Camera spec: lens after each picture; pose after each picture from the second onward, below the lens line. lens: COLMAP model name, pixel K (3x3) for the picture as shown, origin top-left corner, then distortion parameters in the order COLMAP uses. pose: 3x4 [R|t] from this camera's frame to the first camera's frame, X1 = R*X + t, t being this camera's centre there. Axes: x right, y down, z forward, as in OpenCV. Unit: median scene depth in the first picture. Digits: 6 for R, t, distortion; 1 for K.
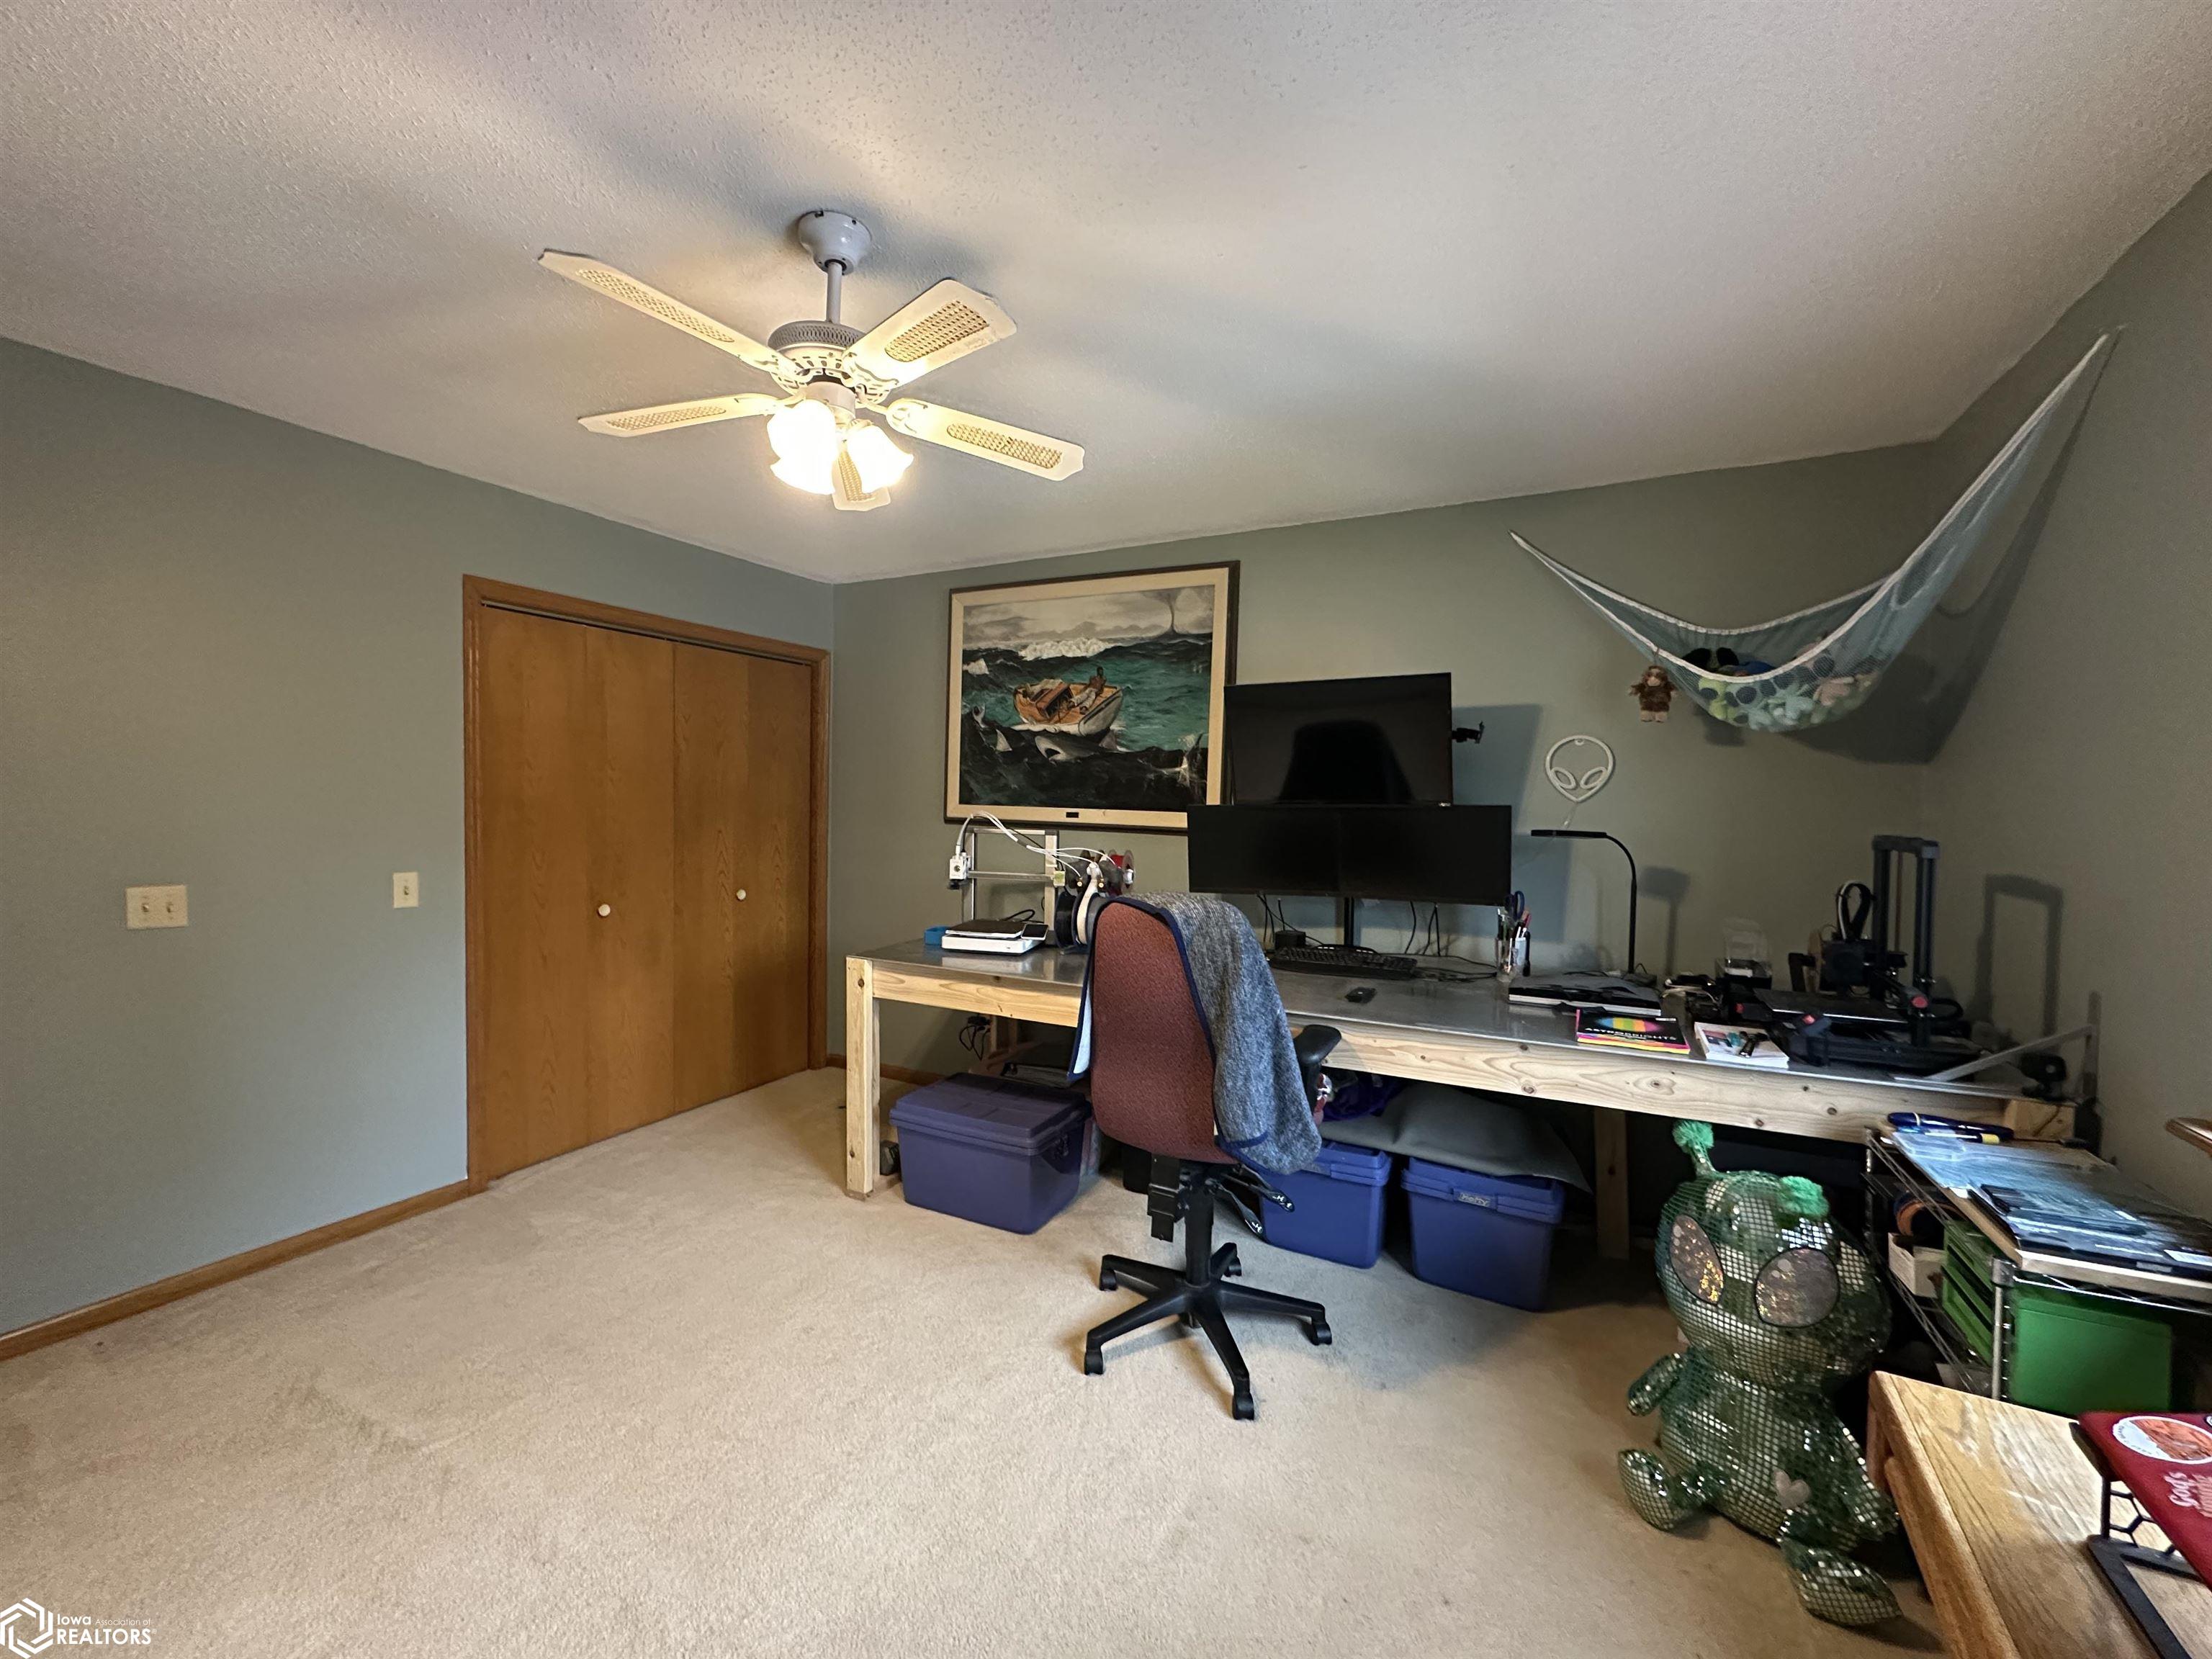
lens RADIAL K [[877.6, 0, 1103.9], [0, 877.6, 819.5], [0, 0, 1]] dist [-0.001668, 0.000177]
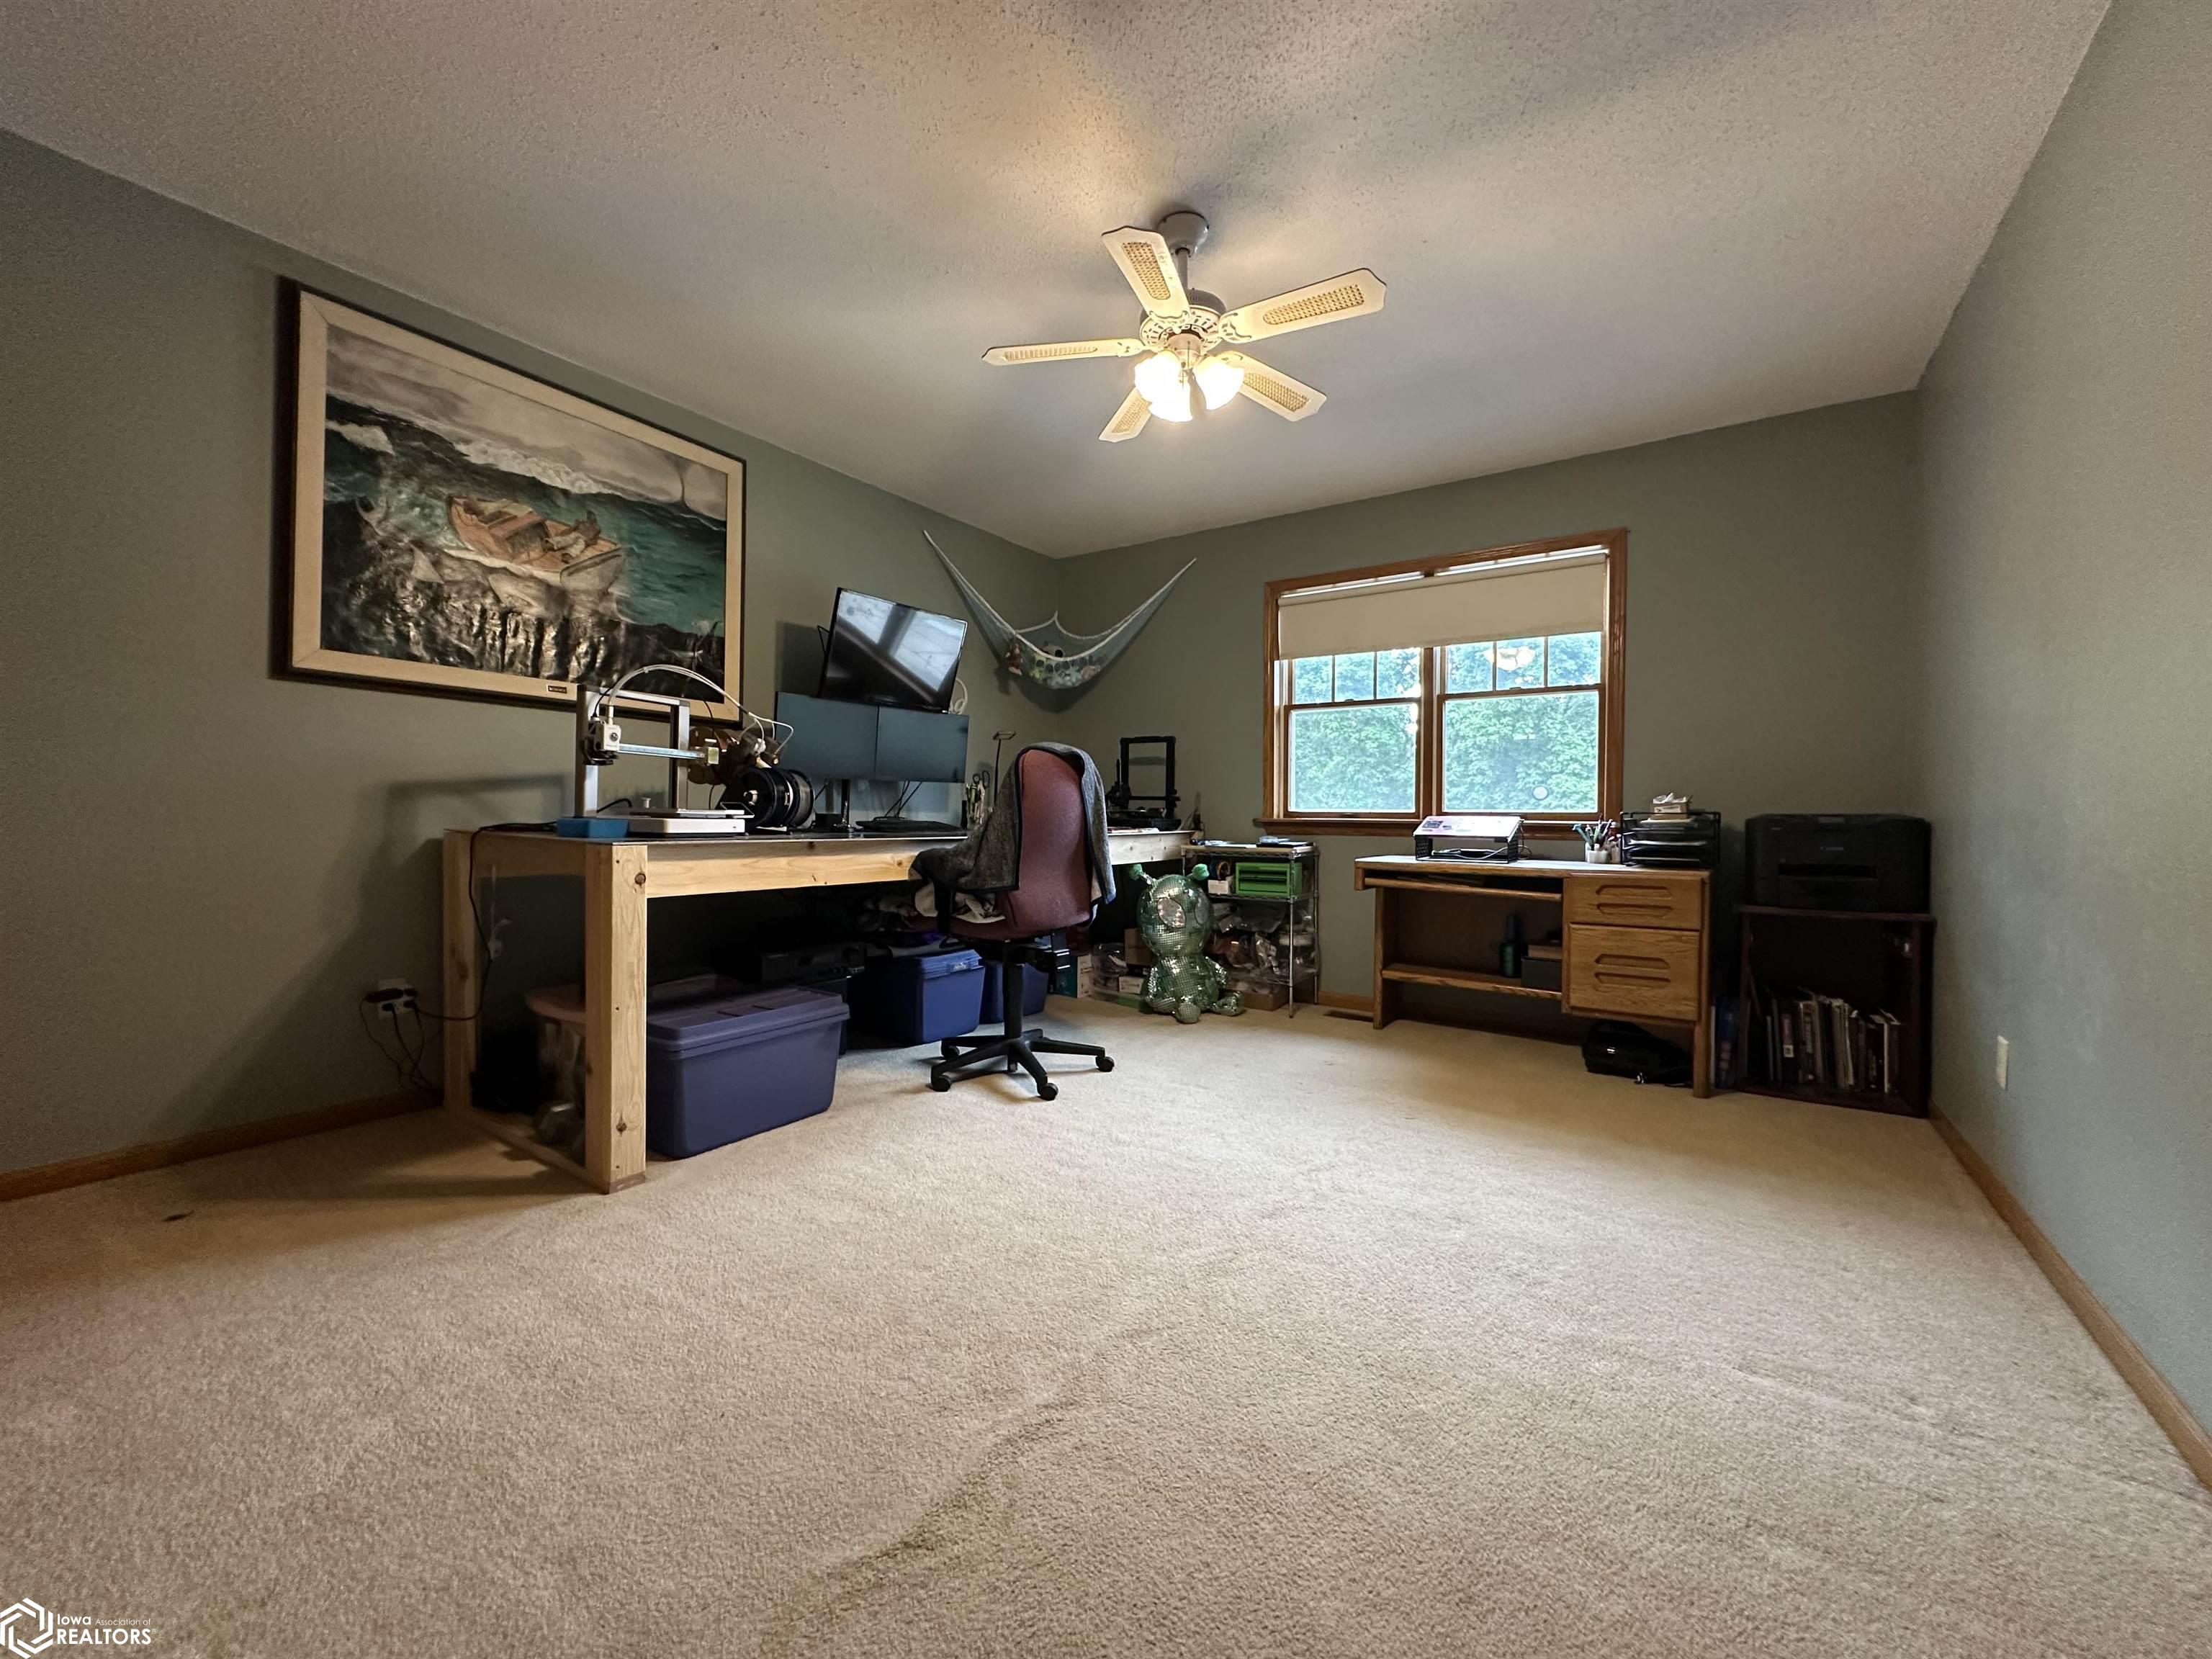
lens RADIAL K [[877.6, 0, 1113.9], [0, 877.6, 814.3], [0, 0, 1]] dist [-0.001668, 0.000177]
pose [[0.112878, -0.010997, 0.993548, -0.764079], [0.016122, 0.999827, 0.009235, 0.107782], [-0.993478, 0.014975, 0.113036, 0.432071]]
